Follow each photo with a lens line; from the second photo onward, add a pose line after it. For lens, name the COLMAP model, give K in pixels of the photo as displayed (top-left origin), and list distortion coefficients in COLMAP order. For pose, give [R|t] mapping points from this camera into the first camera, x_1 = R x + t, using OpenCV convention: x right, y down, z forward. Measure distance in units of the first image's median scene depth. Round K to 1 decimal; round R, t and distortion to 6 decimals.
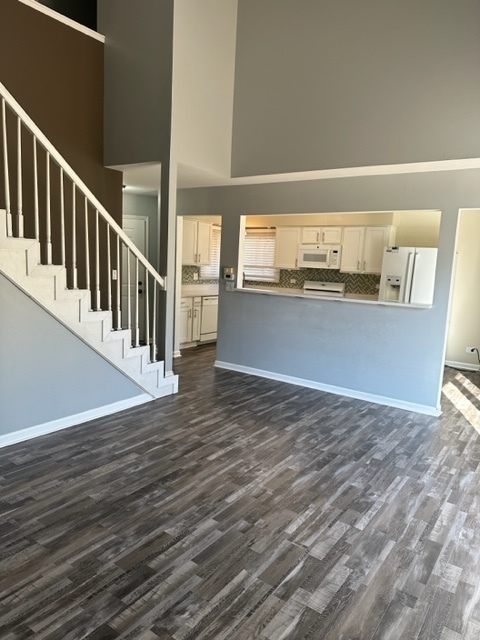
lens RADIAL K [[442.0, 0, 238.8], [0, 442.0, 341.9], [0, 0, 1]] dist [0.002954, -0.007677]
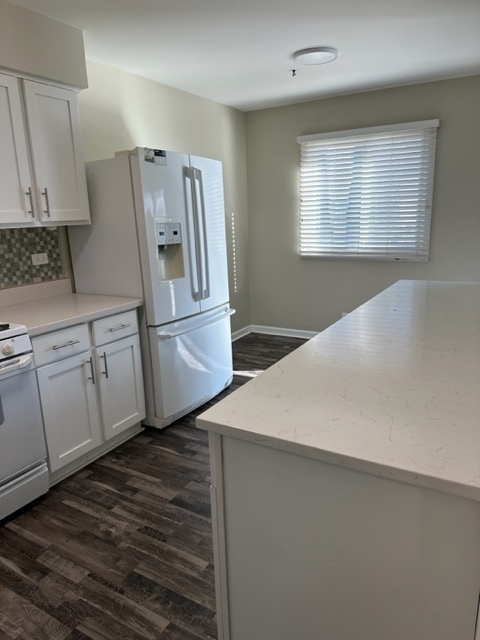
lens RADIAL K [[462.1, 0, 240.0], [0, 462.1, 320.0], [0, 0, 1]] dist [0.101189, -0.192423]
pose [[-0.109068, -0.263447, 0.958488, -0.013543], [0.194031, 0.940050, 0.280459, -0.023375], [-0.974913, 0.216566, -0.051412, 0.132126]]
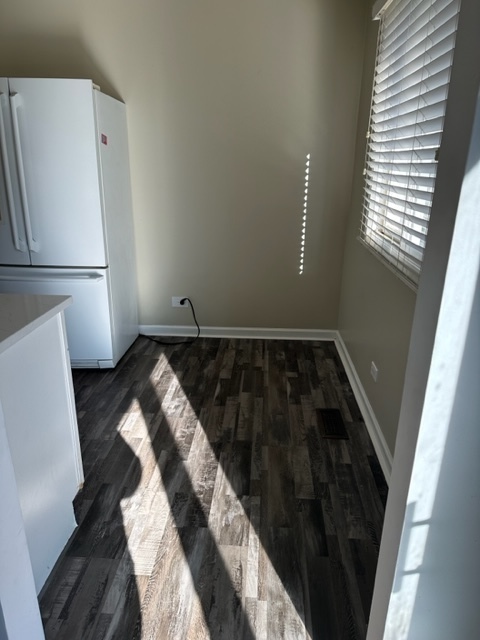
lens RADIAL K [[462.1, 0, 240.0], [0, 462.1, 320.0], [0, 0, 1]] dist [0.101189, -0.192423]
pose [[0.858649, -0.196724, 0.473308, 0.044189], [0.123213, 0.975558, 0.181950, -0.007667], [-0.497534, -0.097914, 0.861901, 0.069262]]
